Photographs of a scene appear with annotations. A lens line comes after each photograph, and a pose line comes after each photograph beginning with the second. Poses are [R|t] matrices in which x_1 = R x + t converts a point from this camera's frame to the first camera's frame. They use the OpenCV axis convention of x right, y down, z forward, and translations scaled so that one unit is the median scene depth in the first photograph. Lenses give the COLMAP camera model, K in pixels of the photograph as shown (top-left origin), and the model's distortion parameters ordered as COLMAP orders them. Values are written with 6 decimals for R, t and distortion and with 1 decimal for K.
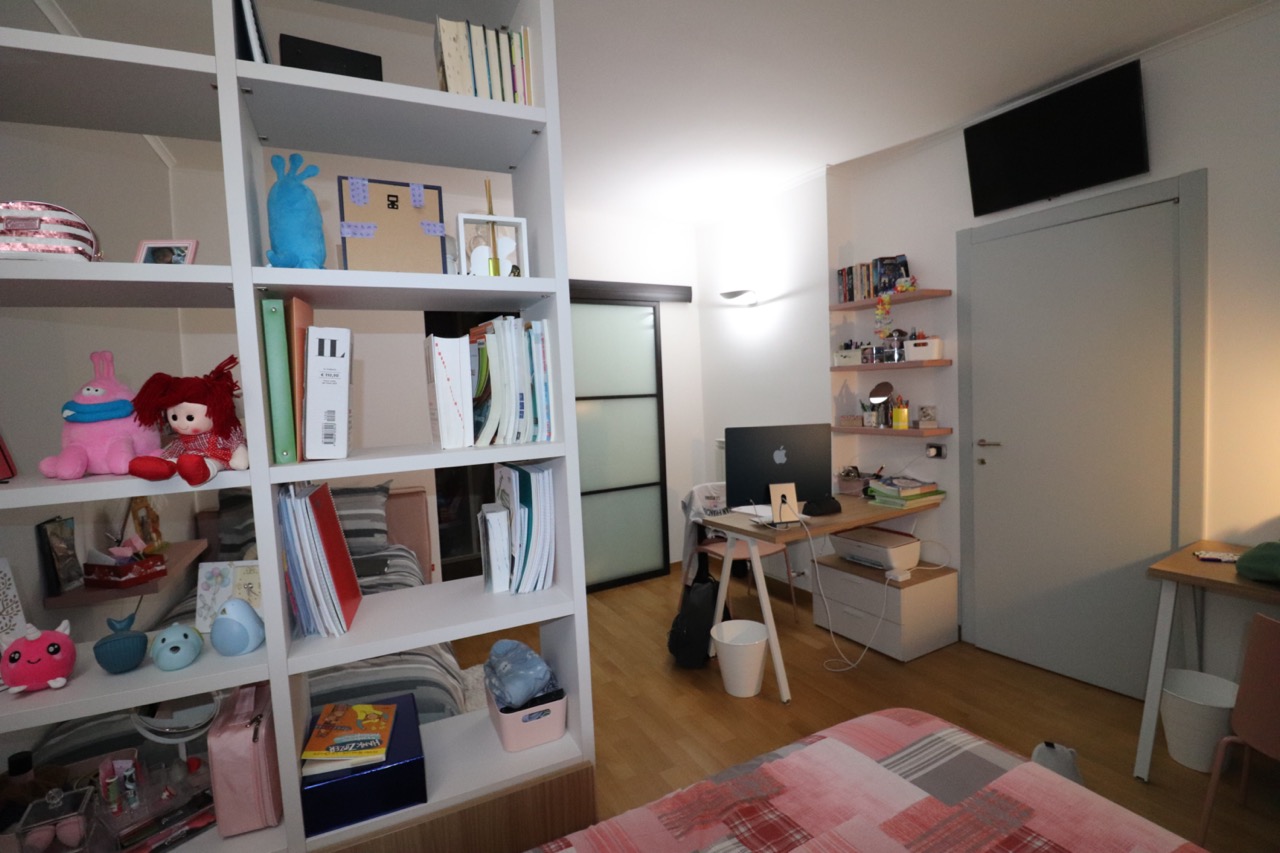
lens RADIAL K [[598.2, 0, 640.0], [0, 598.2, 426.5], [0, 0, 1]] dist [-0.001519, -0.009292]
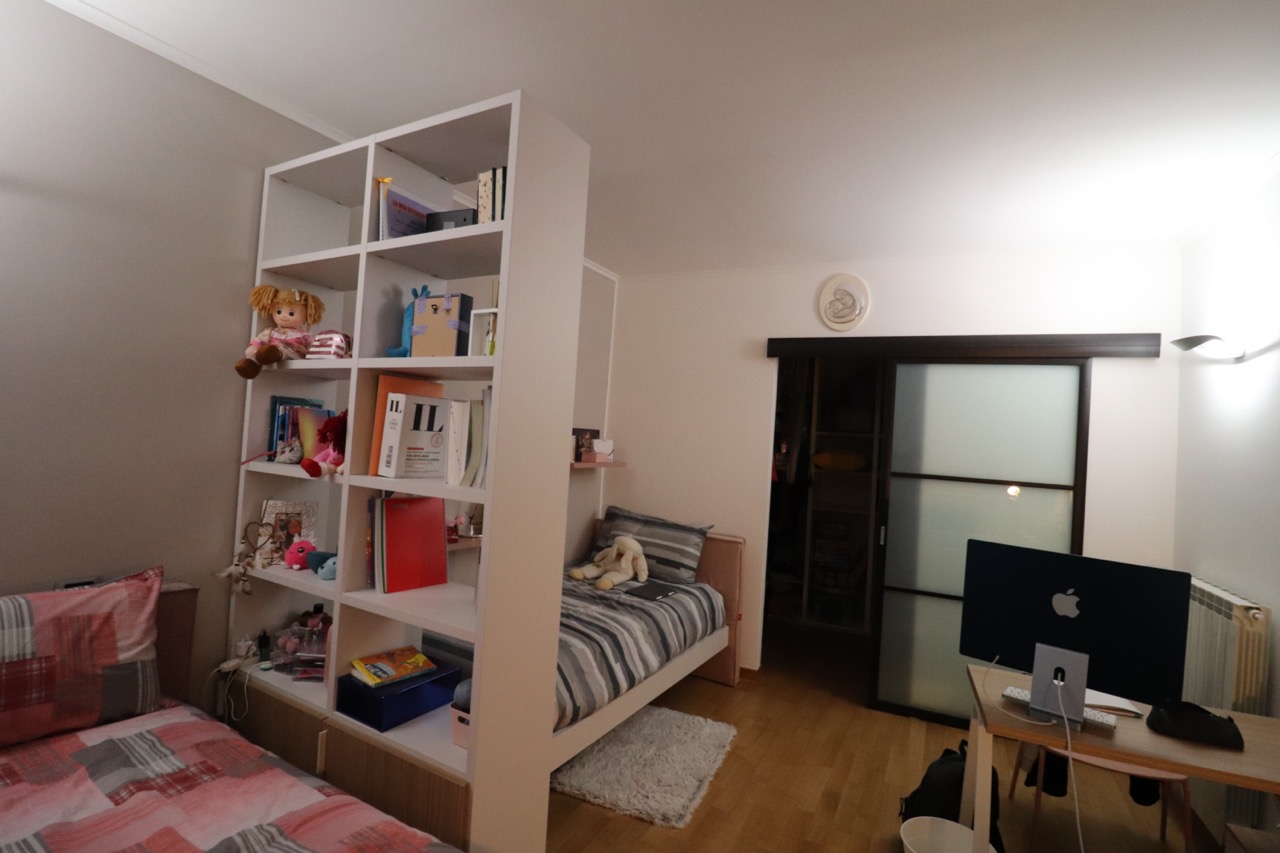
lens RADIAL K [[598.2, 0, 640.0], [0, 598.2, 426.5], [0, 0, 1]] dist [-0.001519, -0.009292]
pose [[0.572525, 0.062272, -0.817519, 1.068933], [-0.140462, 0.989819, -0.022972, -0.126178], [0.807766, 0.127983, 0.575443, 0.589442]]
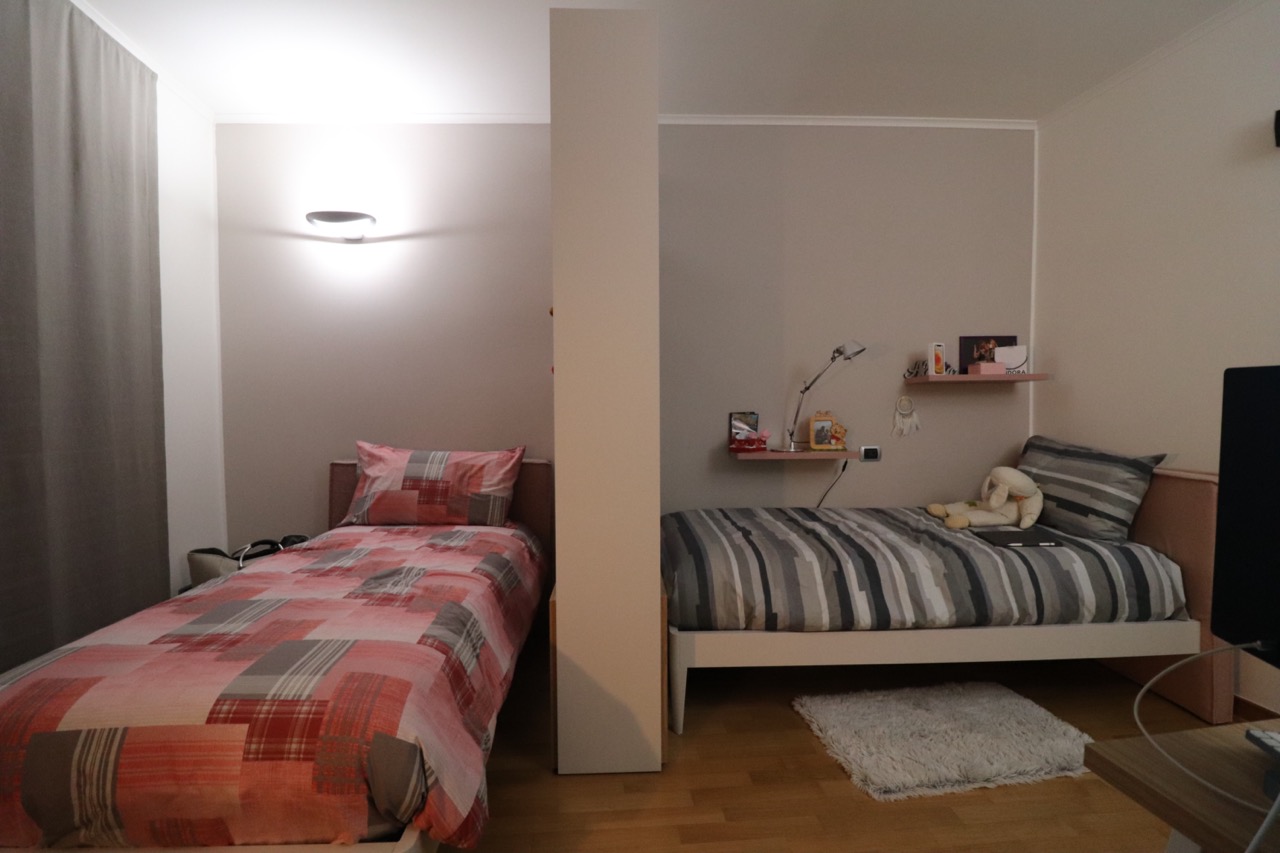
lens RADIAL K [[612.2, 0, 657.1], [0, 612.2, 425.6], [0, 0, 1]] dist [-0.000730, -0.000051]
pose [[-0.390384, 0.082249, -0.916971, 1.199263], [-0.032799, 0.994127, 0.103134, 0.007430], [0.920068, 0.070337, -0.385394, 1.926087]]
